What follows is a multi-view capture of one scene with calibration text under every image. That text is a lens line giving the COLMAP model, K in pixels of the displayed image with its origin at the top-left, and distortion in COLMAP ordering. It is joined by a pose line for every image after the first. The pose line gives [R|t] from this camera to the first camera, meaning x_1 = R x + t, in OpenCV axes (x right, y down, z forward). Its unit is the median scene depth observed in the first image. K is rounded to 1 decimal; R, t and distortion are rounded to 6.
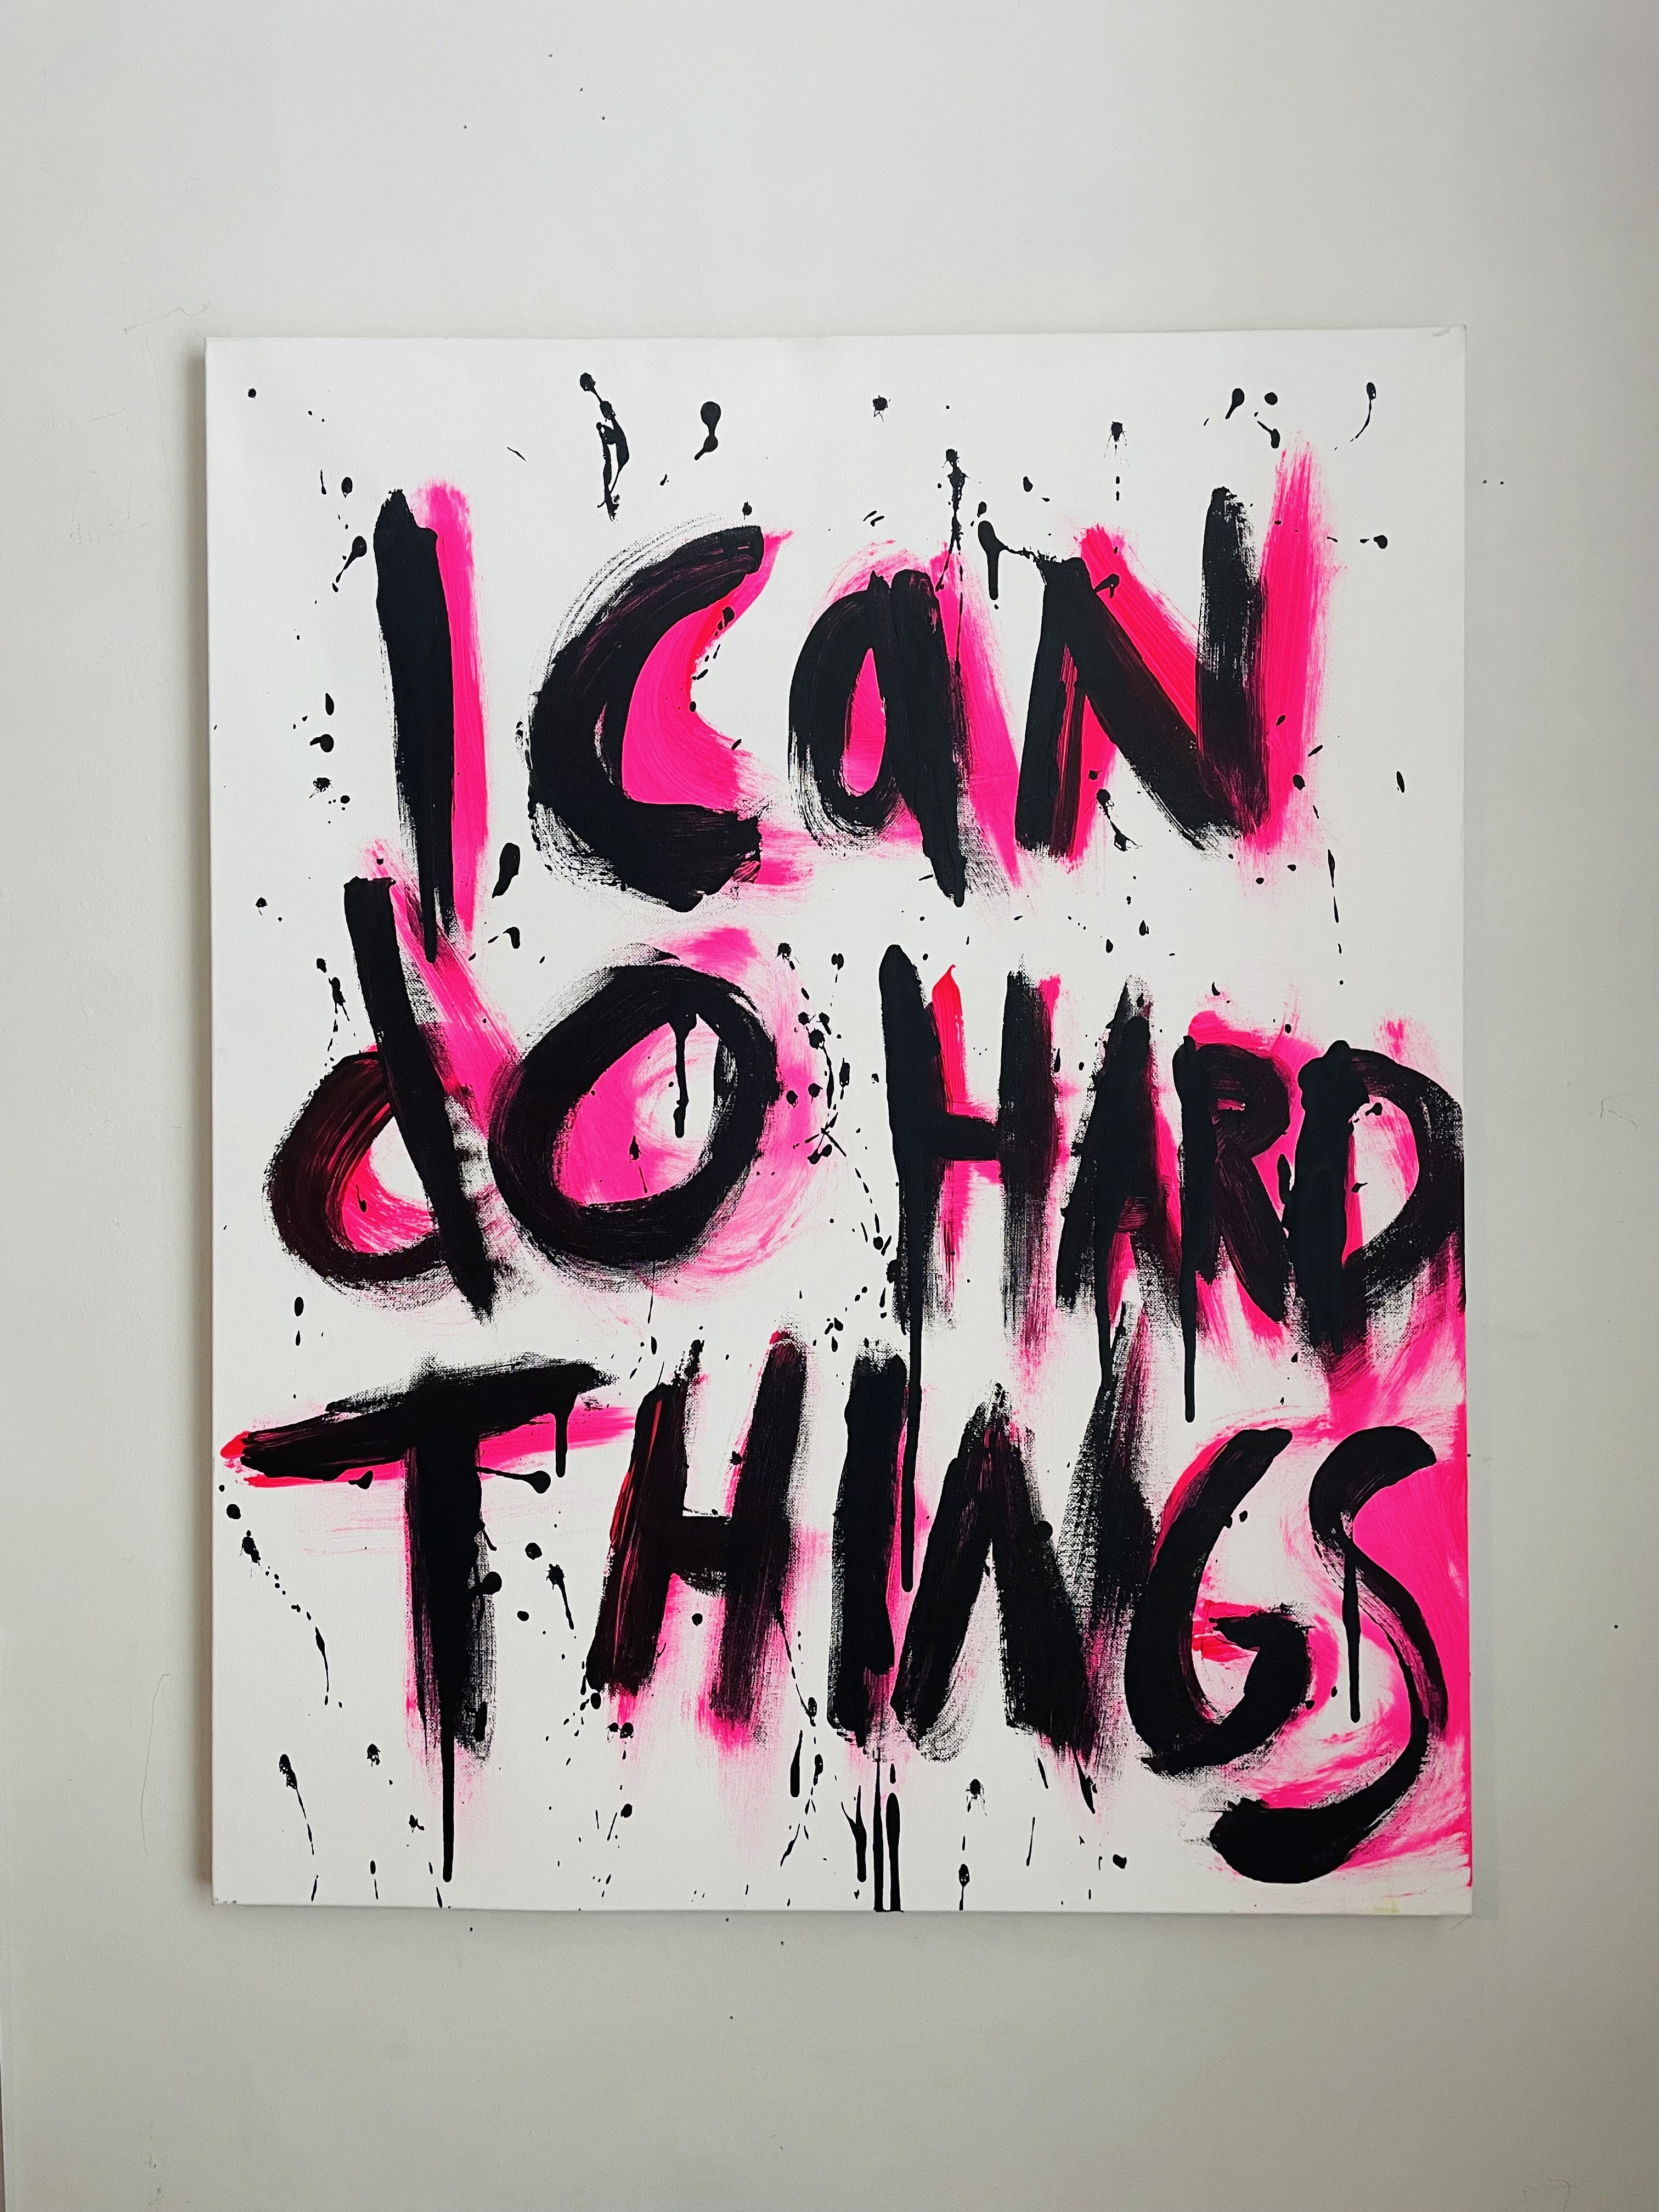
lens RADIAL K [[1682.4, 0, 839.2], [0, 1682.4, 1101.3], [0, 0, 1]] dist [0.032652, -0.035838]
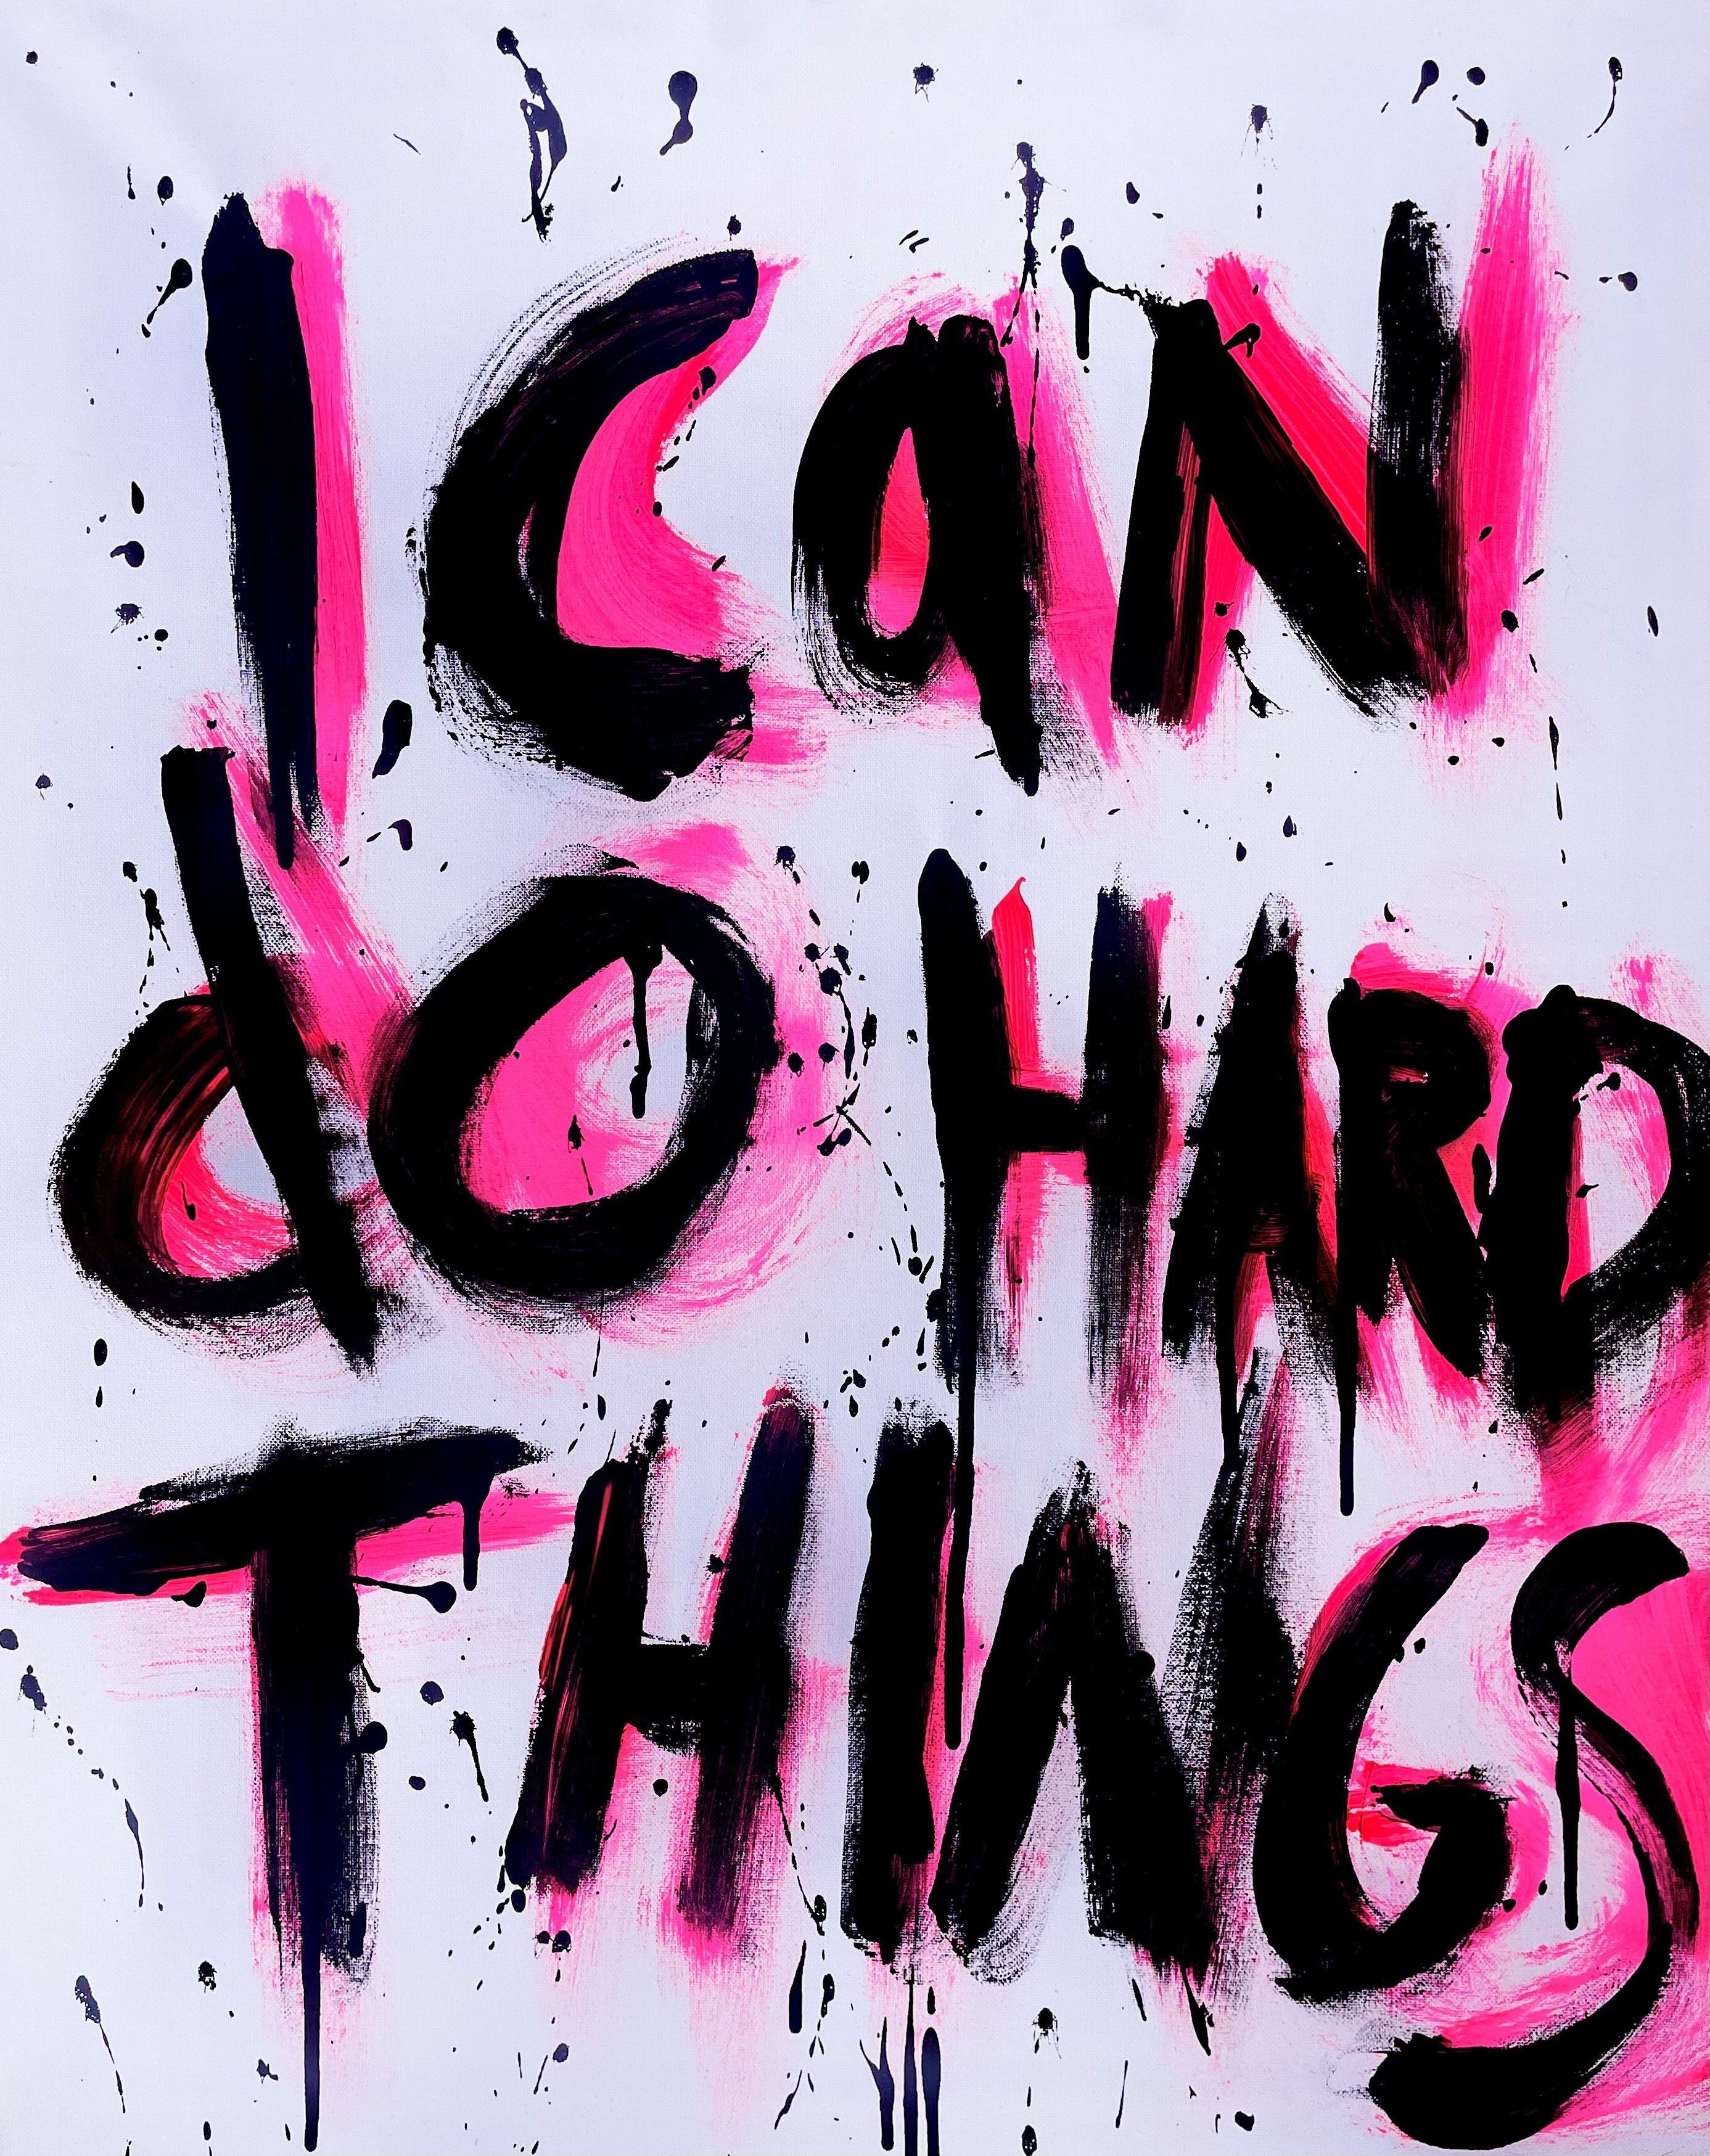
lens RADIAL K [[1756.6, 0, 851.5], [0, 1756.6, 1100.8], [0, 0, 1]] dist [0.086820, -0.006825]
pose [[0.999990, 0.004479, -0.000550, -0.003707], [-0.004466, 0.999769, 0.021012, -0.001685], [0.000644, -0.021009, 0.999779, 0.246548]]
